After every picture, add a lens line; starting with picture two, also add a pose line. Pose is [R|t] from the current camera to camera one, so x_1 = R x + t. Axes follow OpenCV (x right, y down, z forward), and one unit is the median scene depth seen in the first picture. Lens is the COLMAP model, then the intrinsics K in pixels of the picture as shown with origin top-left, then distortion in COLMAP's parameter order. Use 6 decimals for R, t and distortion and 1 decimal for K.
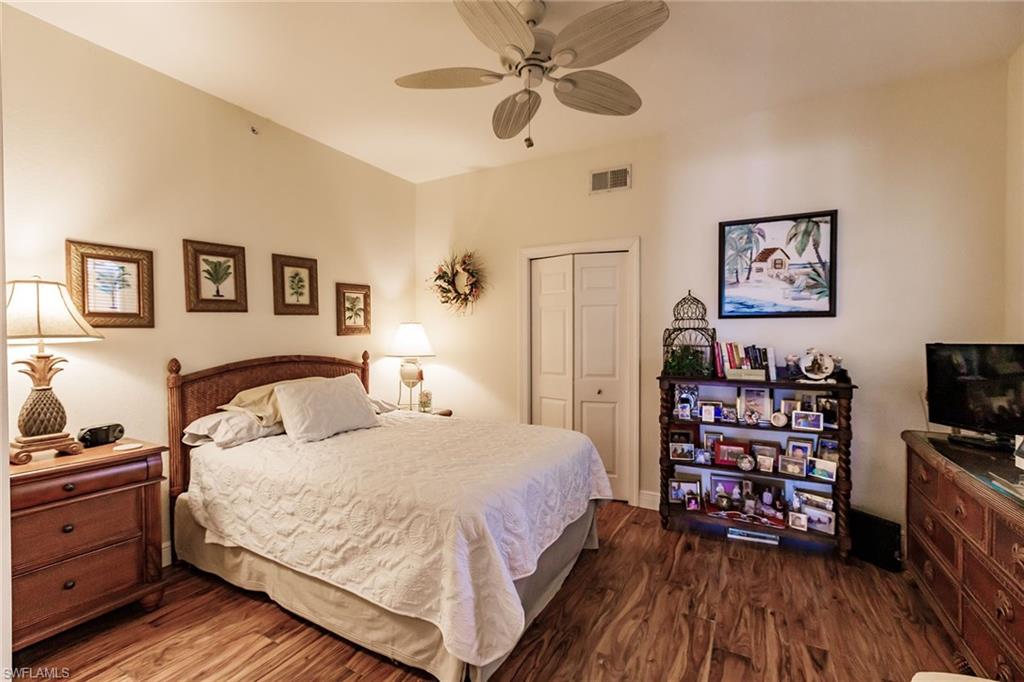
lens RADIAL K [[467.0, 0, 514.6], [0, 467.0, 337.1], [0, 0, 1]] dist [0.004672, 0.000596]
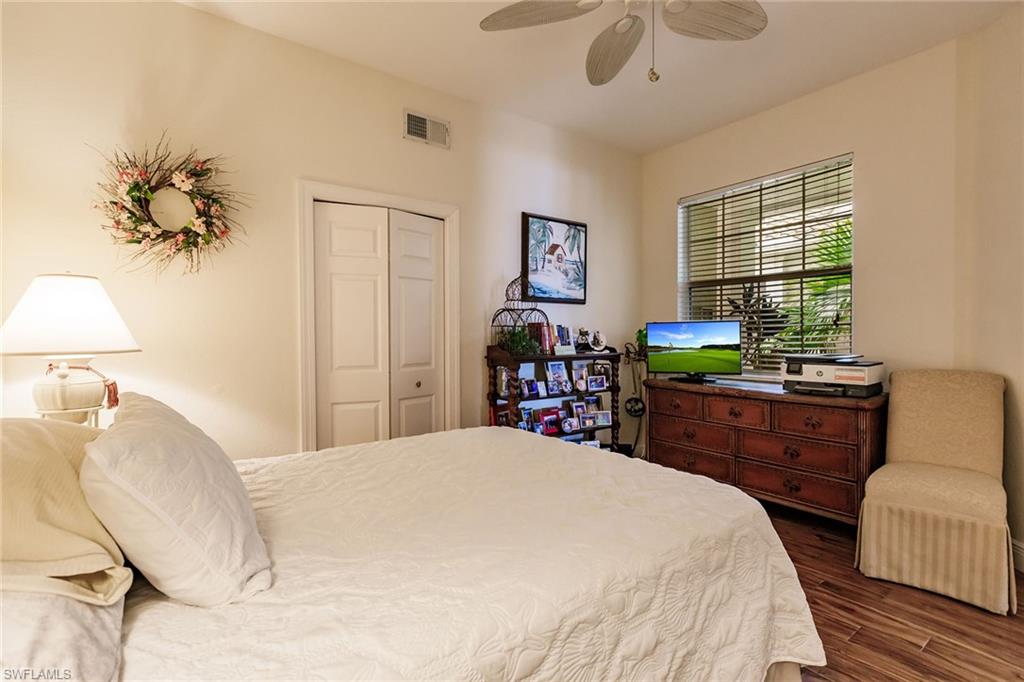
lens RADIAL K [[467.0, 0, 514.3], [0, 467.0, 335.2], [0, 0, 1]] dist [0.004672, 0.000596]
pose [[0.426214, -0.008478, 0.904582, -0.564153], [0.012385, 0.999917, 0.003536, 0.035063], [-0.904537, 0.009696, 0.426284, 0.582699]]
